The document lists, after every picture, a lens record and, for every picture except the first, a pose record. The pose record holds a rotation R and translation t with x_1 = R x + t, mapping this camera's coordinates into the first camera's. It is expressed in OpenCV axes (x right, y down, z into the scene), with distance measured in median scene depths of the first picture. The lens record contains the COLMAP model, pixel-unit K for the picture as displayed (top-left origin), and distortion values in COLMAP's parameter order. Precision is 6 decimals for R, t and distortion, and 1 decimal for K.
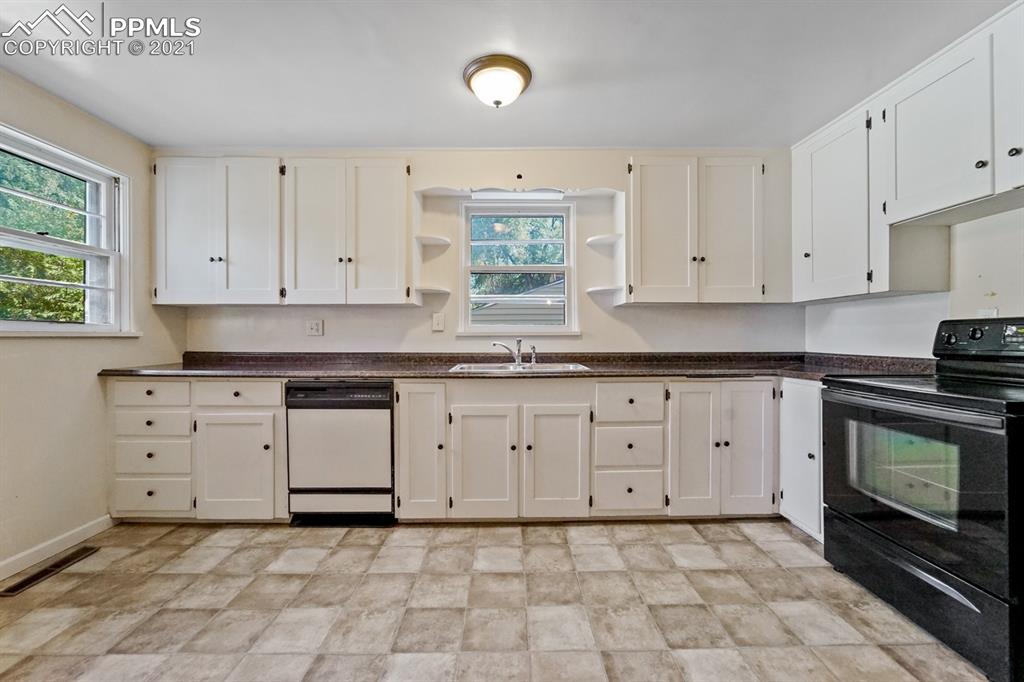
lens RADIAL K [[411.5, 0, 516.8], [0, 411.5, 340.2], [0, 0, 1]] dist [-0.005455, 0.001961]
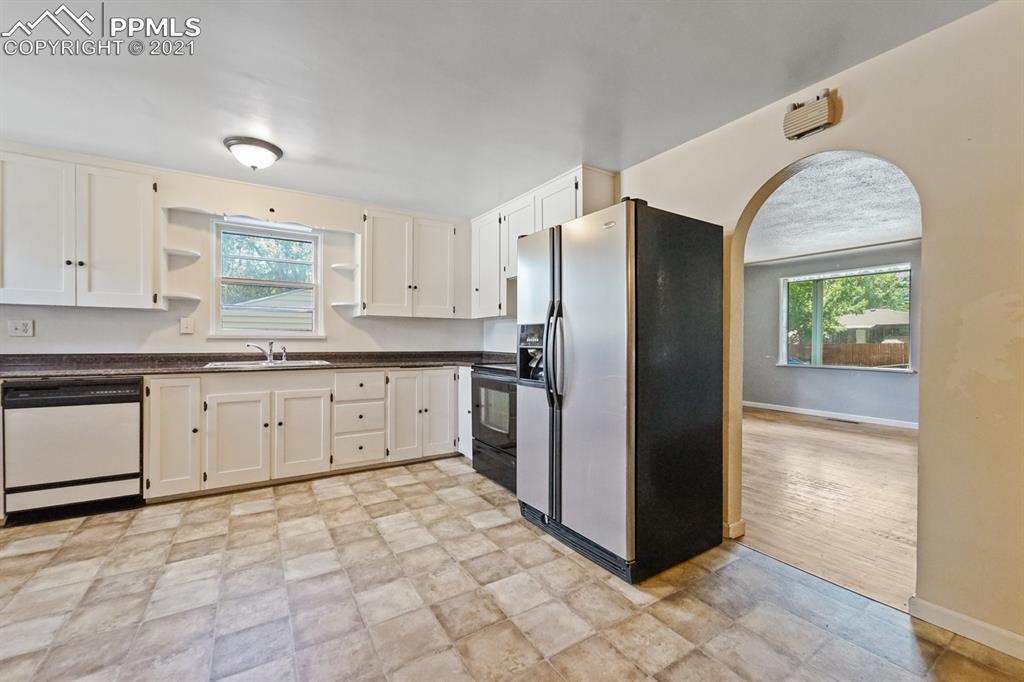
lens RADIAL K [[411.5, 0, 510.9], [0, 411.5, 344.5], [0, 0, 1]] dist [-0.005455, 0.001961]
pose [[0.858062, 0.003110, 0.513536, -0.010659], [-0.003184, 0.999995, -0.000737, 0.006054], [-0.513536, -0.001003, 0.858068, -0.491236]]
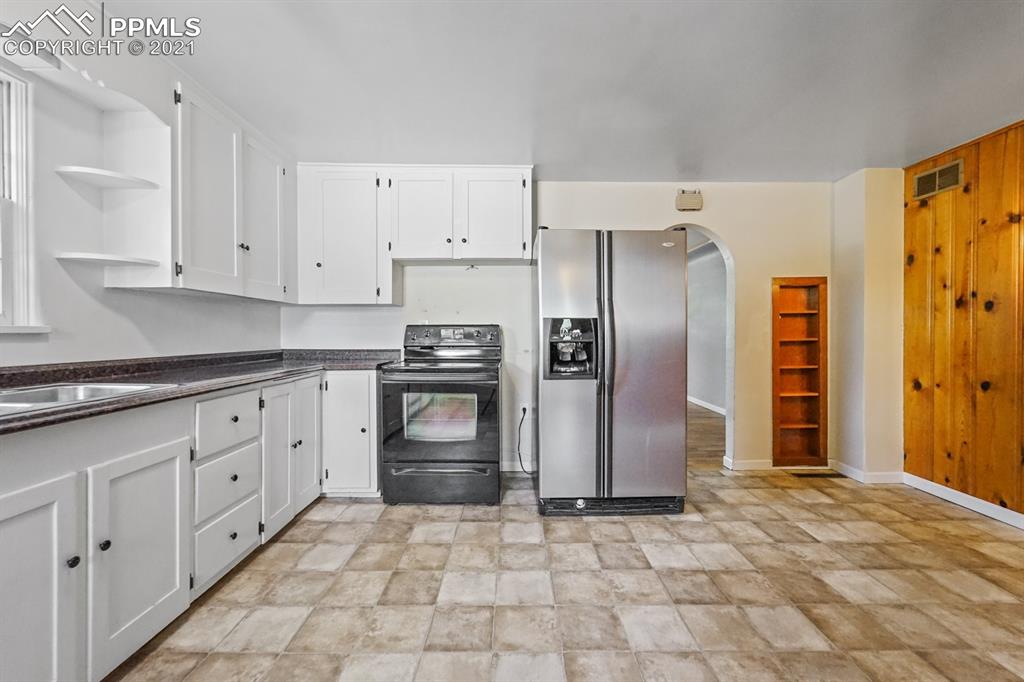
lens RADIAL K [[411.5, 0, 513.7], [0, 411.5, 338.2], [0, 0, 1]] dist [-0.005455, 0.001961]
pose [[0.022471, -0.007817, 0.999717, -0.475562], [0.009187, 0.999929, 0.007612, -0.004175], [-0.999705, 0.009013, 0.022541, 0.457242]]
